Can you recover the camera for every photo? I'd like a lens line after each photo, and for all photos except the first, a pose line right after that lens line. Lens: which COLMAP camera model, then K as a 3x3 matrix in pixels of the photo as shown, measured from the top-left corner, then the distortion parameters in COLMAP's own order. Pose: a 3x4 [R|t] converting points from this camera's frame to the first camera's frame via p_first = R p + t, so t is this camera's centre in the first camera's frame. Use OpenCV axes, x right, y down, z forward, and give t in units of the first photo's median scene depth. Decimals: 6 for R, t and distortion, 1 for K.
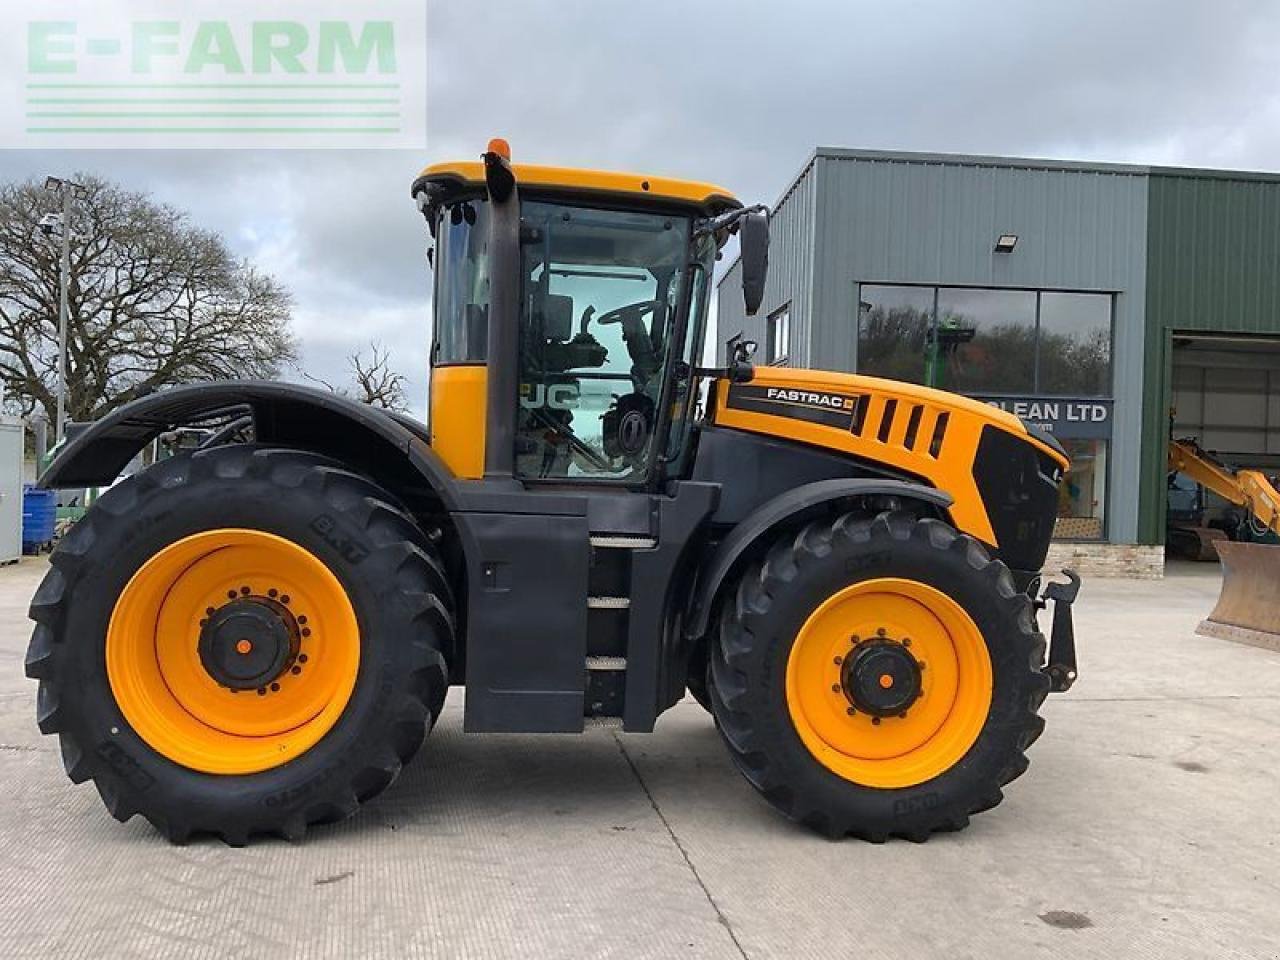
lens RADIAL K [[1039.8, 0, 633.1], [0, 1039.8, 484.8], [0, 0, 1]] dist [0.107466, -0.199284]
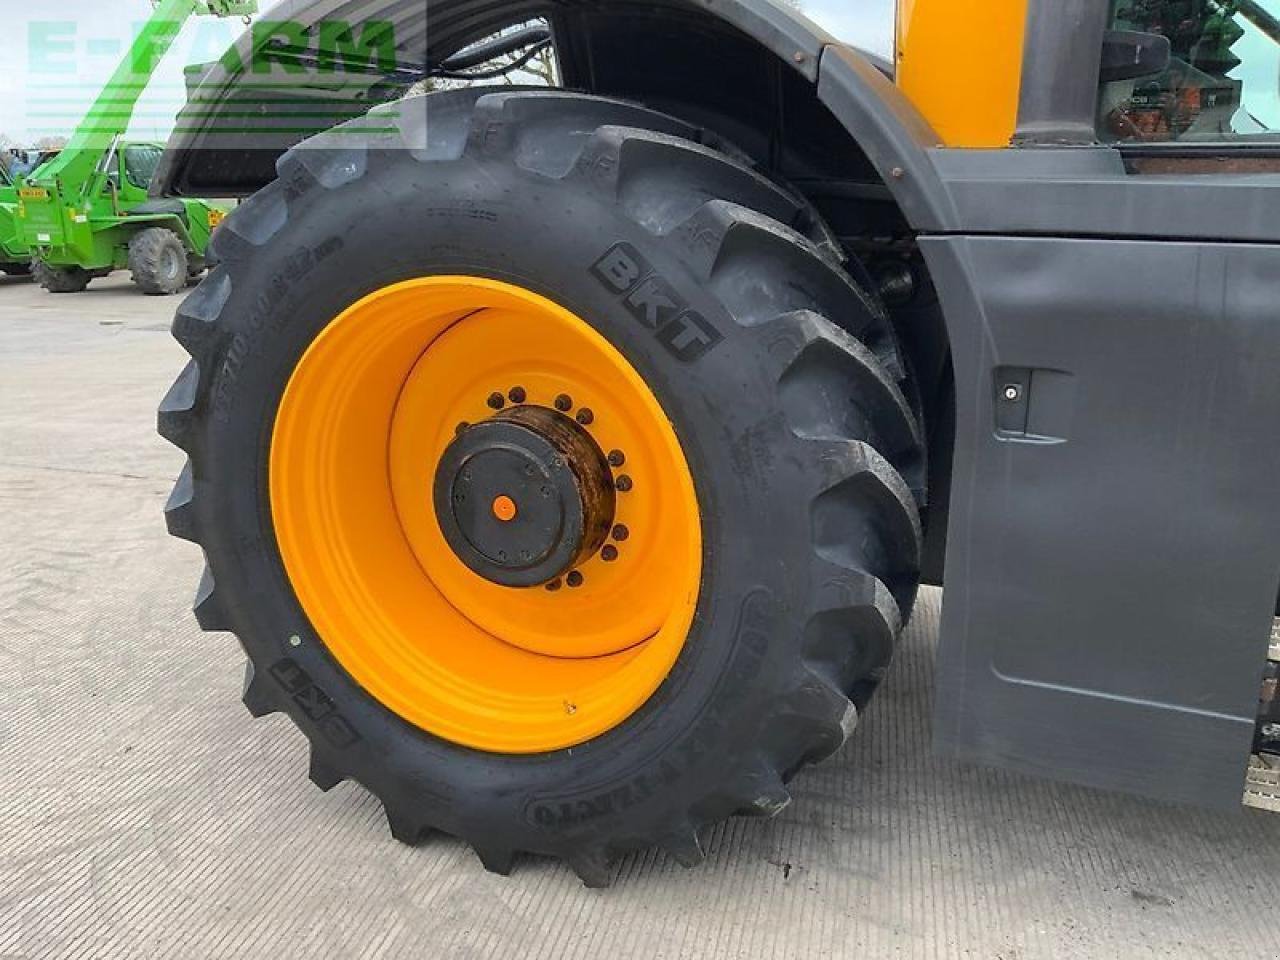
lens RADIAL K [[1050.3, 0, 644.1], [0, 1050.3, 476.4], [0, 0, 1]] dist [0.102630, -0.185860]
pose [[0.893202, 0.091556, -0.440235, -0.081158], [0.020889, 0.969545, 0.244020, 0.014271], [0.449169, -0.227155, 0.864088, 0.569599]]
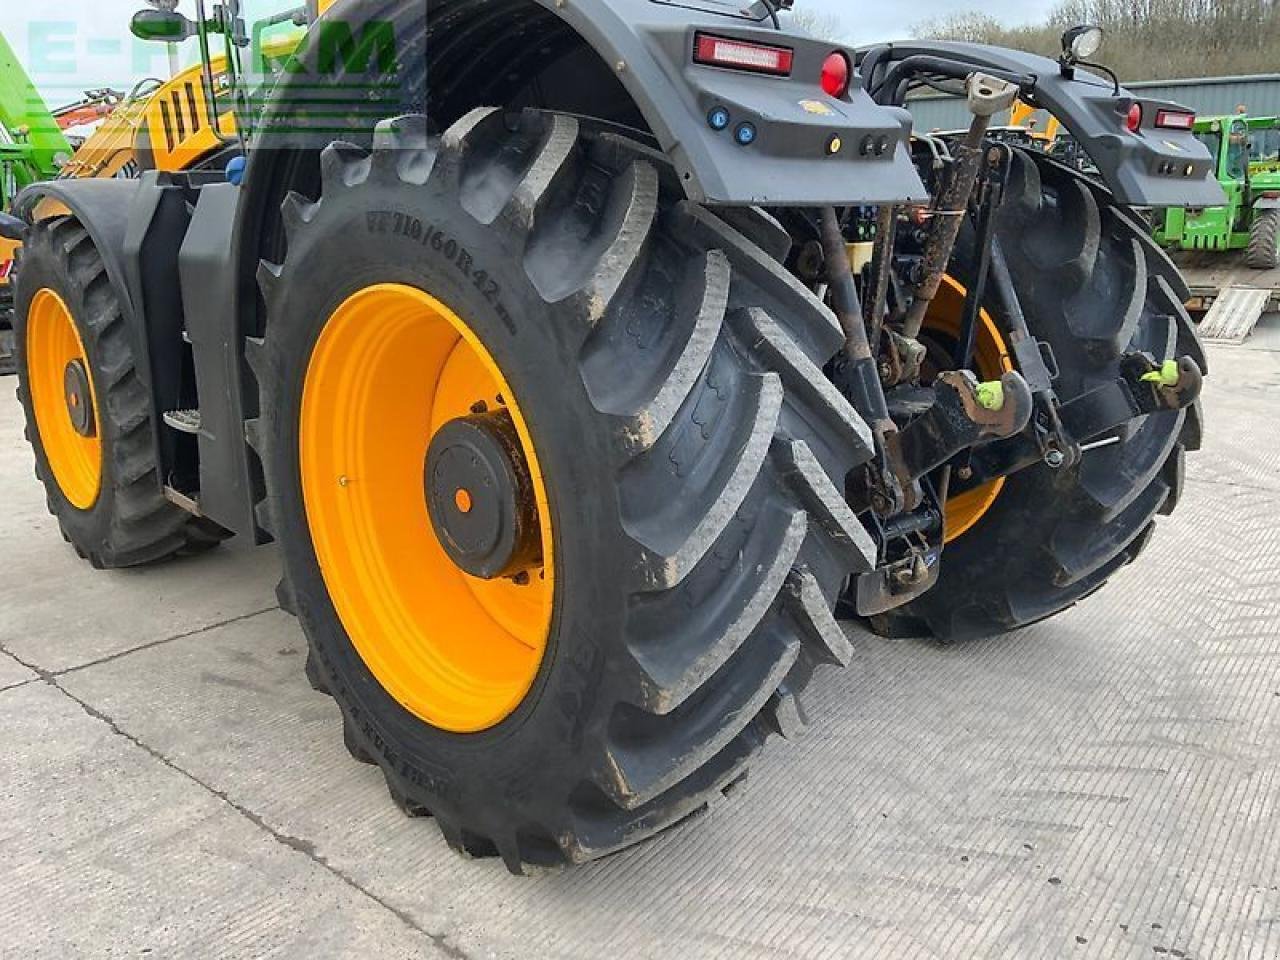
lens RADIAL K [[1040.2, 0, 627.5], [0, 1040.2, 476.0], [0, 0, 1]] dist [0.076065, -0.137462]
pose [[-0.618505, -0.219110, 0.754614, -0.837039], [-0.005493, 0.961519, 0.274685, -0.011929], [-0.785762, 0.165749, -0.595908, 1.663532]]
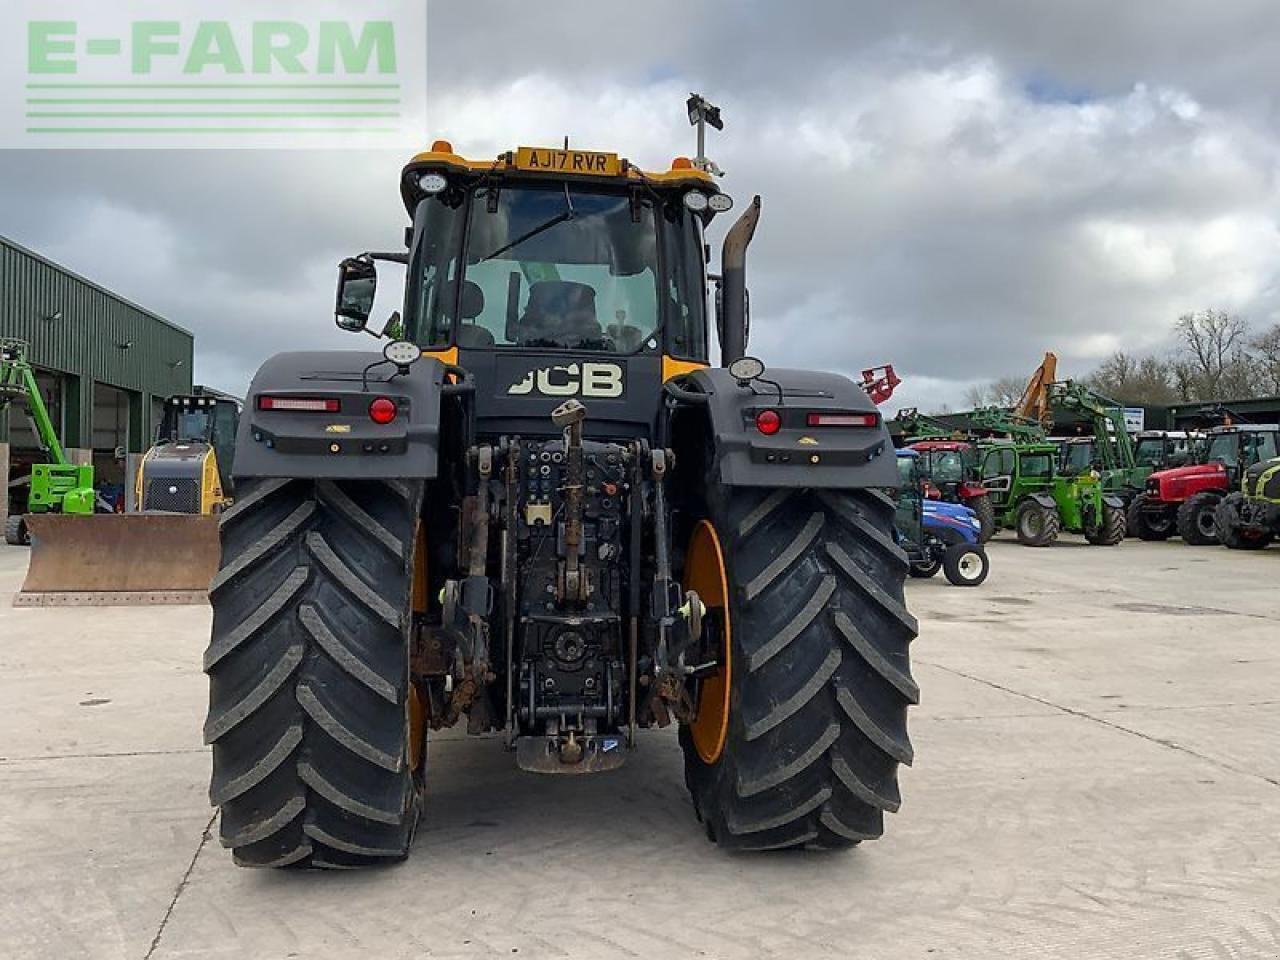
lens RADIAL K [[1039.8, 0, 633.1], [0, 1039.8, 484.8], [0, 0, 1]] dist [0.107466, -0.199284]
pose [[-0.043122, -0.028414, 0.998666, -1.305440], [-0.003546, 0.999594, 0.028287, -0.019200], [-0.999064, -0.002322, -0.043205, 1.169048]]
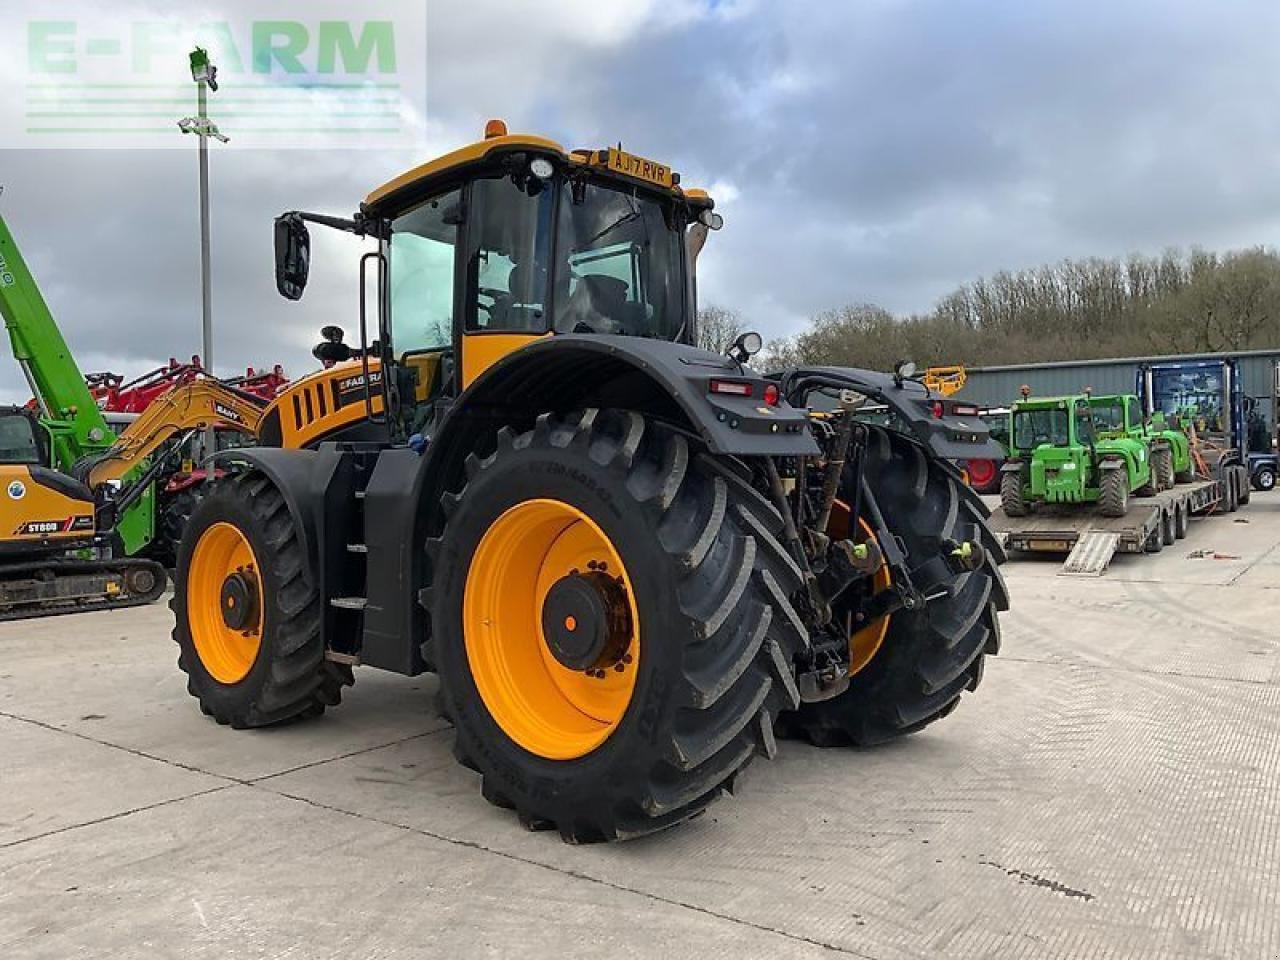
lens RADIAL K [[1047.5, 0, 629.3], [0, 1047.5, 482.4], [0, 0, 1]] dist [0.101305, -0.183685]
pose [[-0.672703, -0.024344, 0.739512, -1.096174], [-0.000248, 0.999466, 0.032676, -0.007652], [-0.739913, 0.021798, -0.672350, 1.988298]]
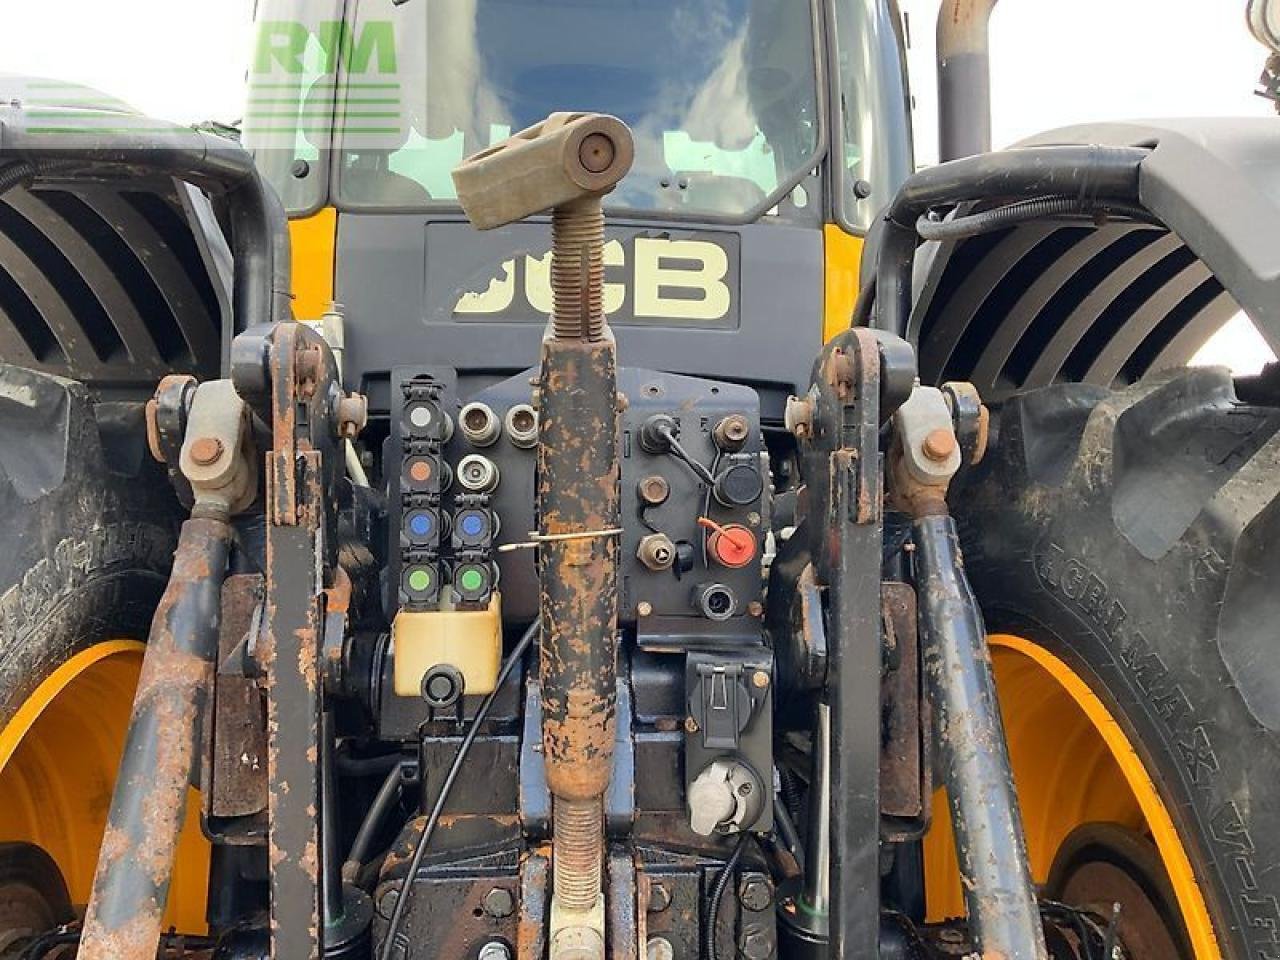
lens RADIAL K [[1039.8, 0, 633.1], [0, 1039.8, 484.8], [0, 0, 1]] dist [0.107466, -0.199284]
pose [[0.021844, 0.021674, 0.999526, -0.670645], [0.007902, 0.999730, -0.021851, 0.000719], [-0.999730, 0.008376, 0.021667, 1.166465]]
